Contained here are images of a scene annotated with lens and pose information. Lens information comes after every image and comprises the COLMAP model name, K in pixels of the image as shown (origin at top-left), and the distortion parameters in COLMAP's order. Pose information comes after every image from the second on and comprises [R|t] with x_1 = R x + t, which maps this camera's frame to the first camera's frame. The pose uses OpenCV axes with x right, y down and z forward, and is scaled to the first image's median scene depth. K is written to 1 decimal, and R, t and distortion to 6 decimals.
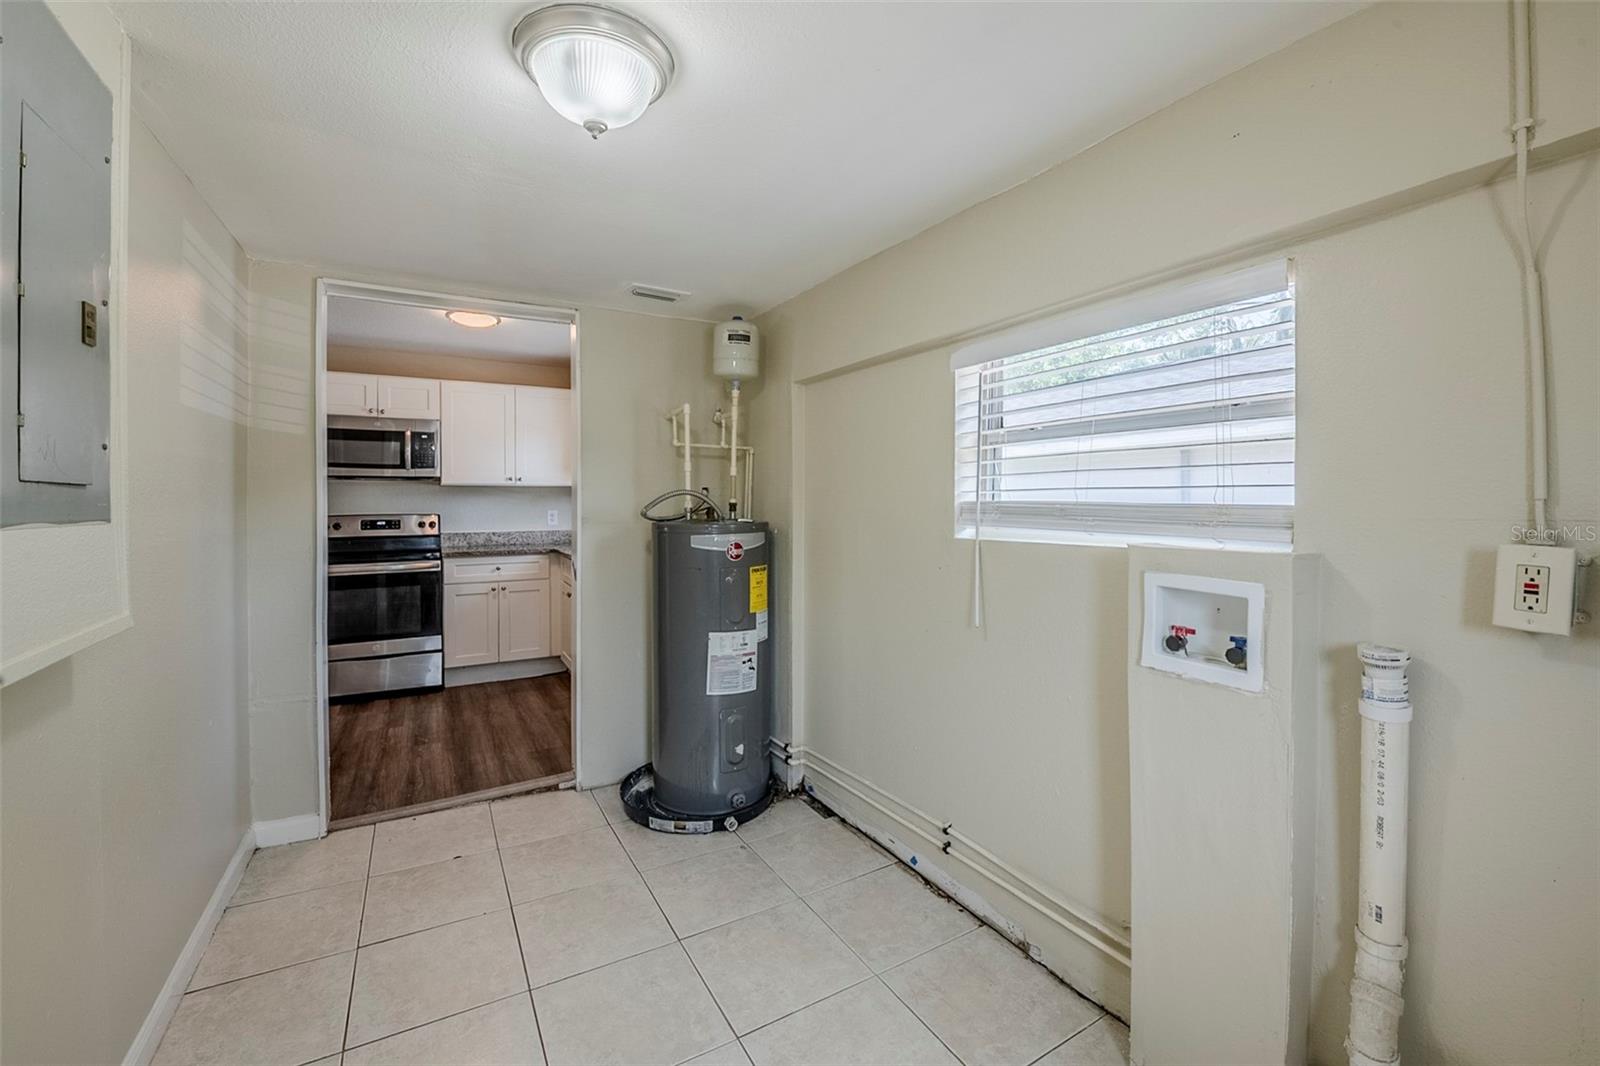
lens RADIAL K [[667.6, 0, 808.8], [0, 667.6, 507.2], [0, 0, 1]] dist [0.000151, -0.001280]
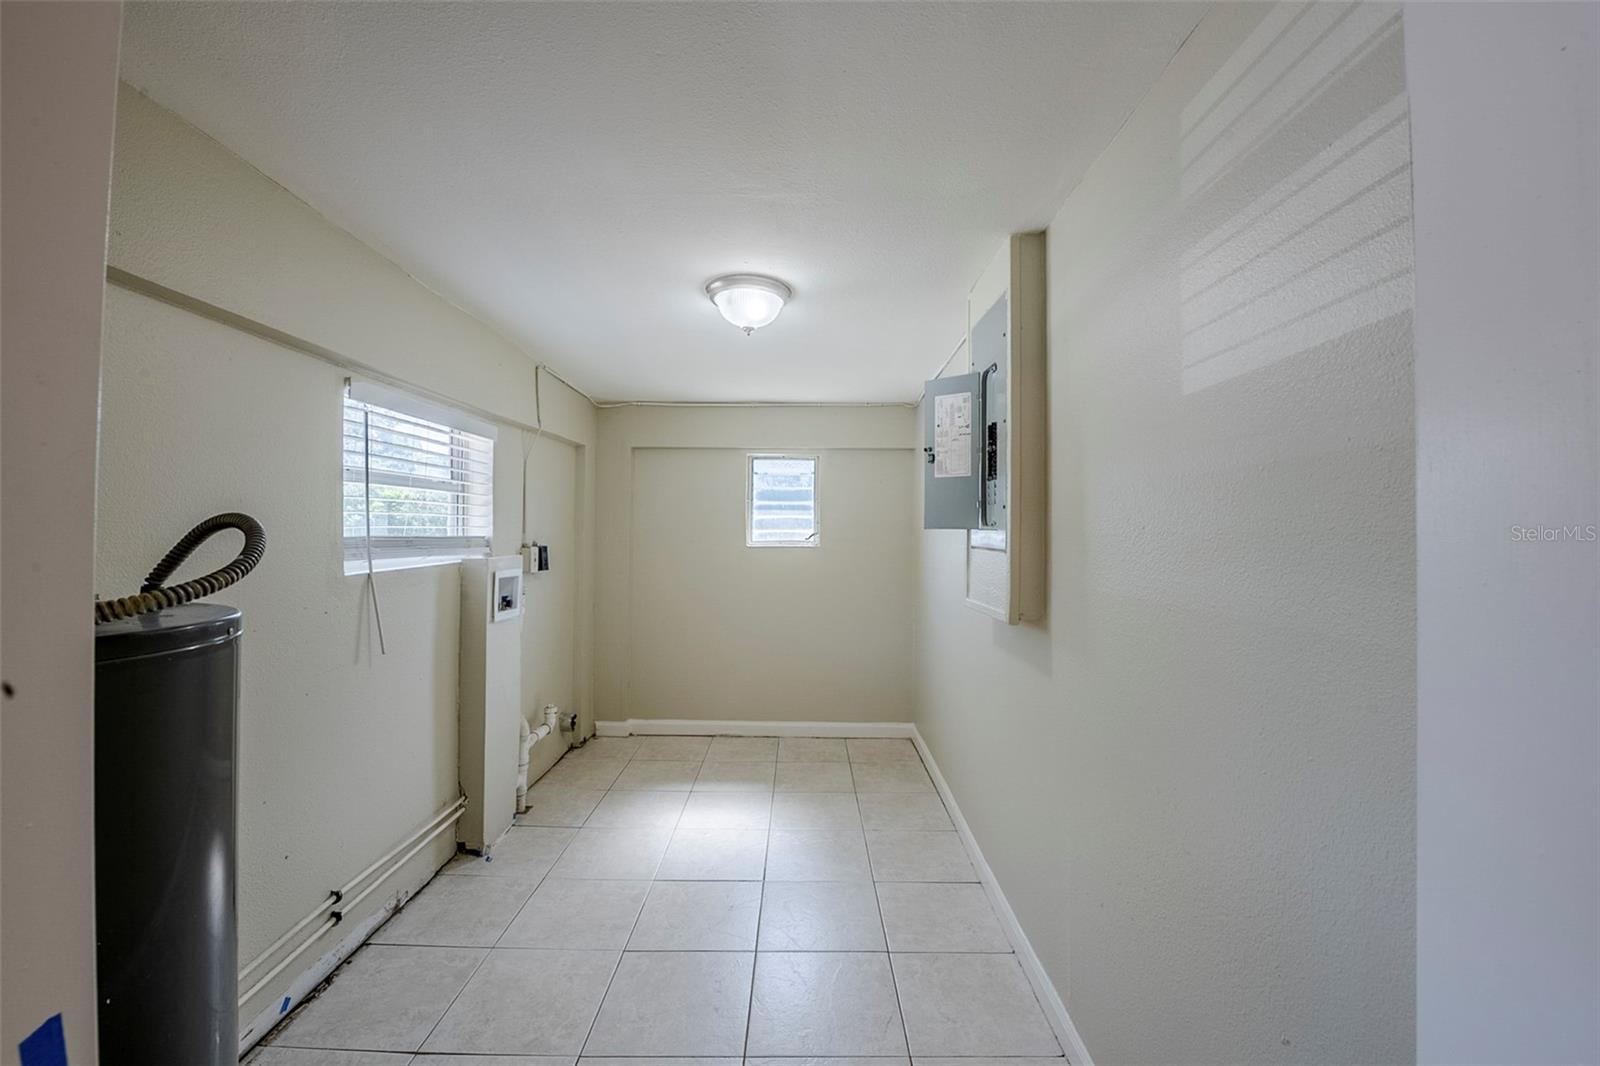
lens RADIAL K [[667.6, 0, 798.8], [0, 667.6, 527.7], [0, 0, 1]] dist [0.000151, -0.001280]
pose [[-0.858555, 0.001613, 0.512720, -0.859669], [0.004541, 0.999980, 0.004457, -0.023199], [-0.512702, 0.006155, -0.858544, 1.562658]]
